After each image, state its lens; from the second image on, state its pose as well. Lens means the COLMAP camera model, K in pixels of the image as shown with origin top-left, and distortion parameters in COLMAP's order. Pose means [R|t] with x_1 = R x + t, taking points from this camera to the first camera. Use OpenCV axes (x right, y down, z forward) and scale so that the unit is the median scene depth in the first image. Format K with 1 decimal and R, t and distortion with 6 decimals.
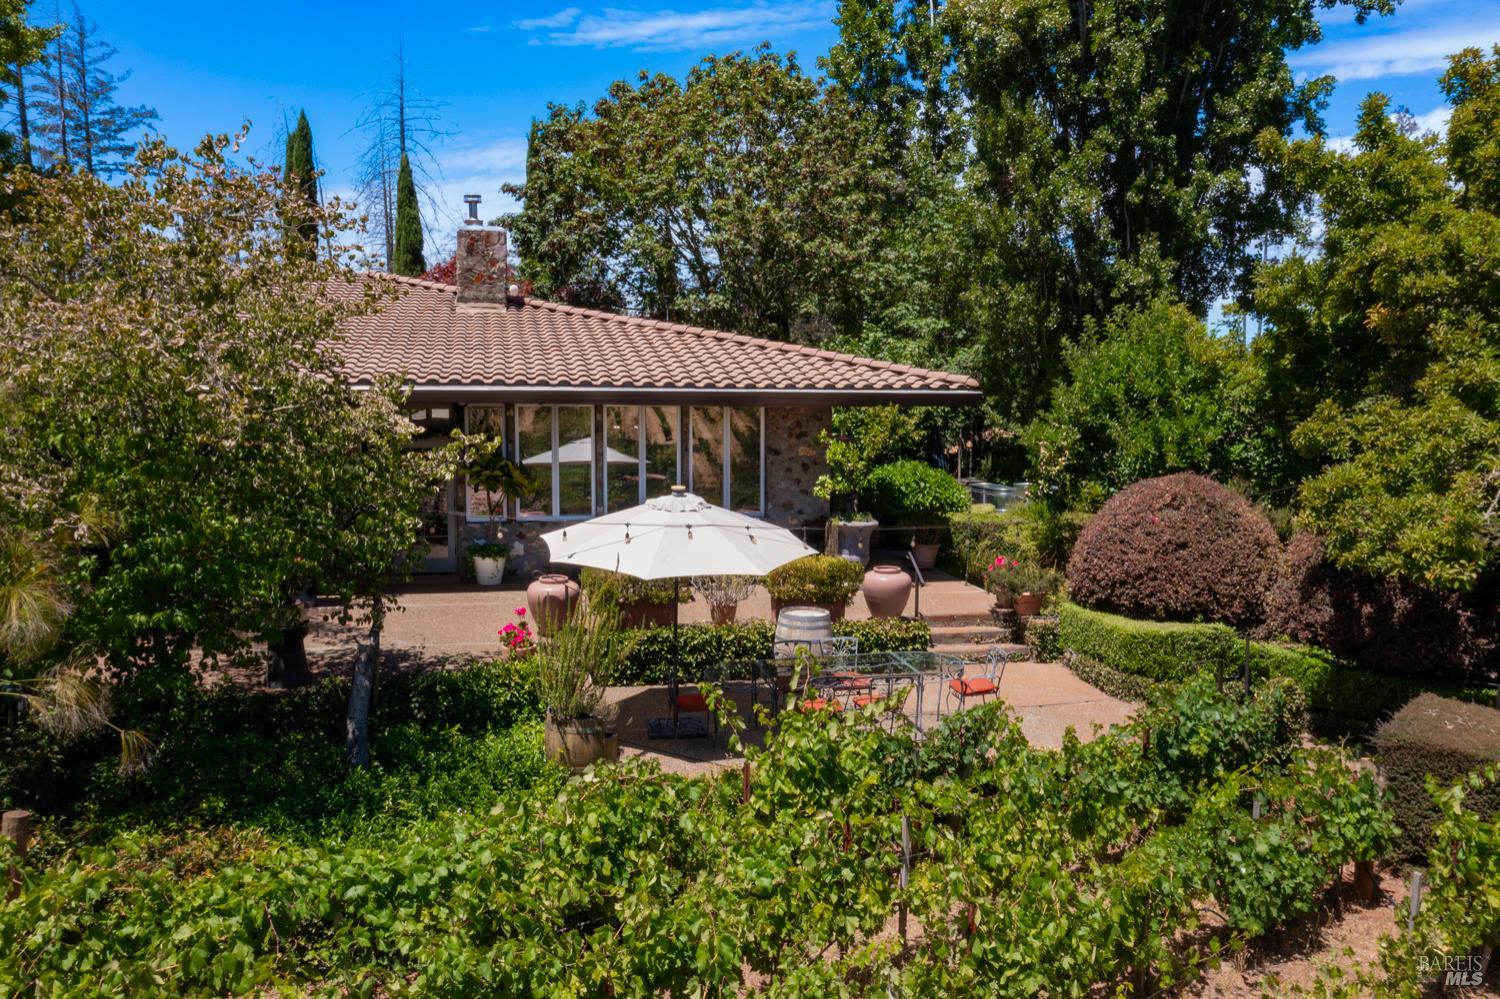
lens RADIAL K [[1153.7, 0, 755.6], [0, 1153.7, 501.5], [0, 0, 1]] dist [-0.031407, 0.003155]
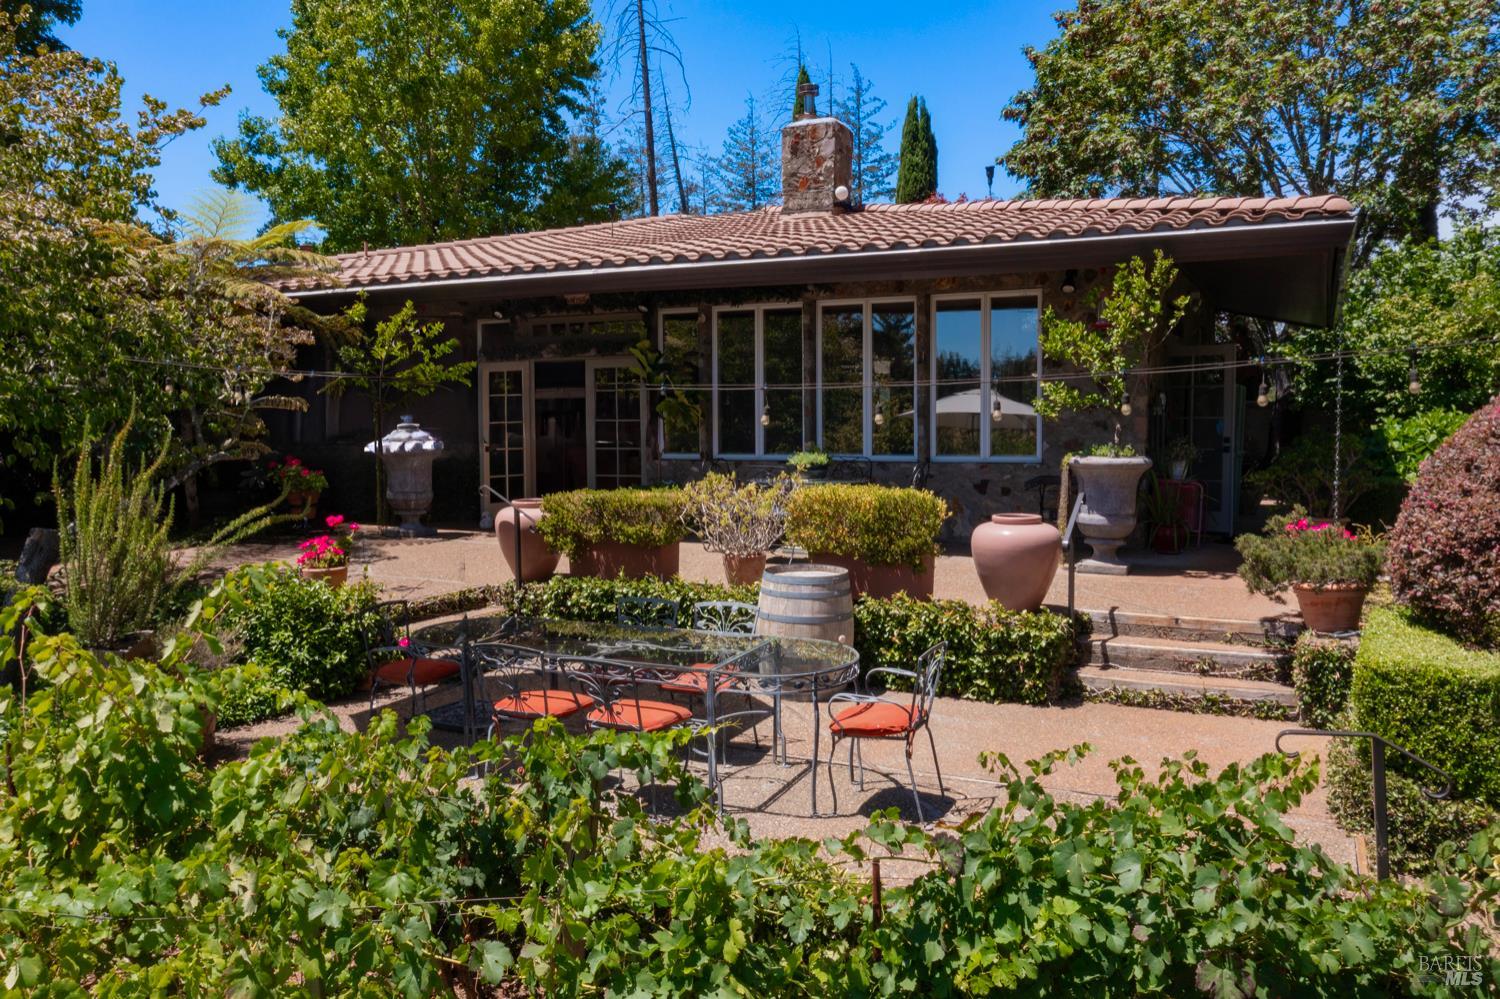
lens RADIAL K [[1153.7, 0, 746.7], [0, 1153.7, 497.3], [0, 0, 1]] dist [-0.031407, 0.003155]
pose [[0.764493, 0.037126, -0.643562, 0.271909], [-0.062879, 0.997874, -0.017129, 0.049158], [0.641558, 0.053562, 0.765202, 0.352083]]
